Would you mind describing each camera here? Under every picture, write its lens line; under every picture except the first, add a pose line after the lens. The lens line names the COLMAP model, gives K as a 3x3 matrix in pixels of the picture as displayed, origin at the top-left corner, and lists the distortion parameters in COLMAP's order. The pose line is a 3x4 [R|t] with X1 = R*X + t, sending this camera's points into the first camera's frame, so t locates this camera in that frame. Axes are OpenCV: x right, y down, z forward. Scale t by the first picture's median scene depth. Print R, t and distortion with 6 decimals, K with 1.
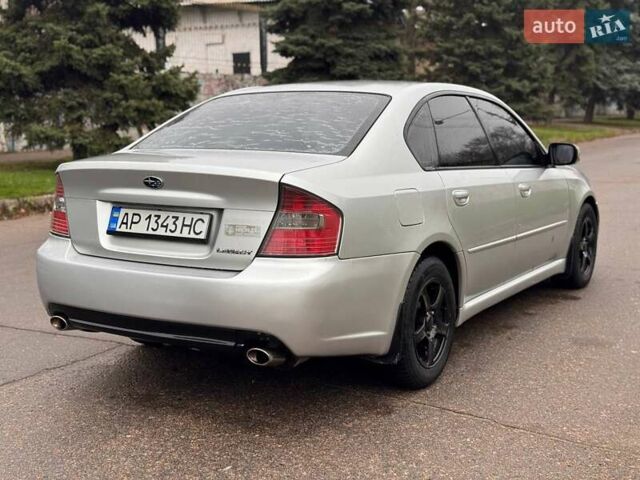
lens RADIAL K [[904.0, 0, 320.0], [0, 904.0, 240.0], [0, 0, 1]] dist [0.126747, -0.034312]
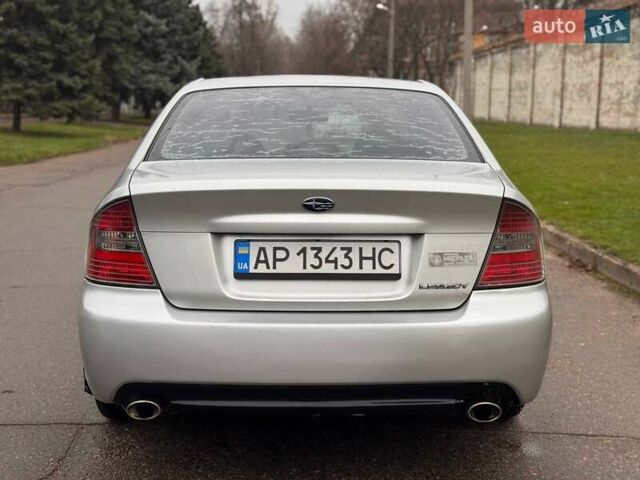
lens RADIAL K [[904.0, 0, 320.0], [0, 904.0, 240.0], [0, 0, 1]] dist [0.126747, -0.034312]
pose [[0.851420, -0.069131, 0.519908, -0.560785], [0.067739, 0.997467, 0.021699, -0.049098], [-0.520092, 0.016743, 0.853946, 0.348311]]
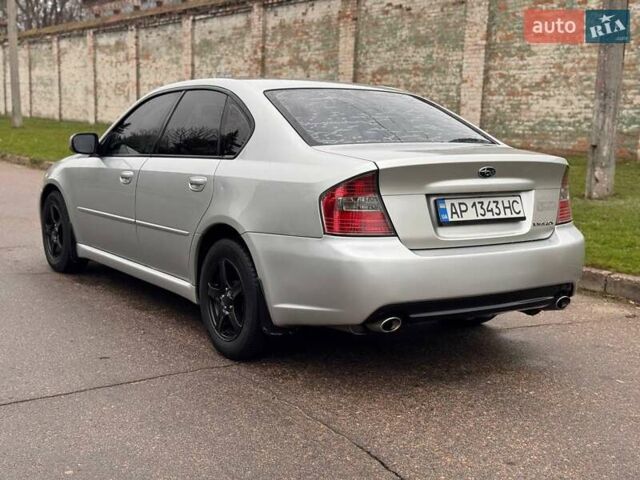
lens RADIAL K [[904.0, 0, 320.0], [0, 904.0, 240.0], [0, 0, 1]] dist [0.126747, -0.034312]
pose [[0.440229, -0.114683, 0.890531, -1.247684], [0.106301, 0.991491, 0.075135, -0.084545], [-0.891571, 0.061587, 0.448674, 0.668715]]
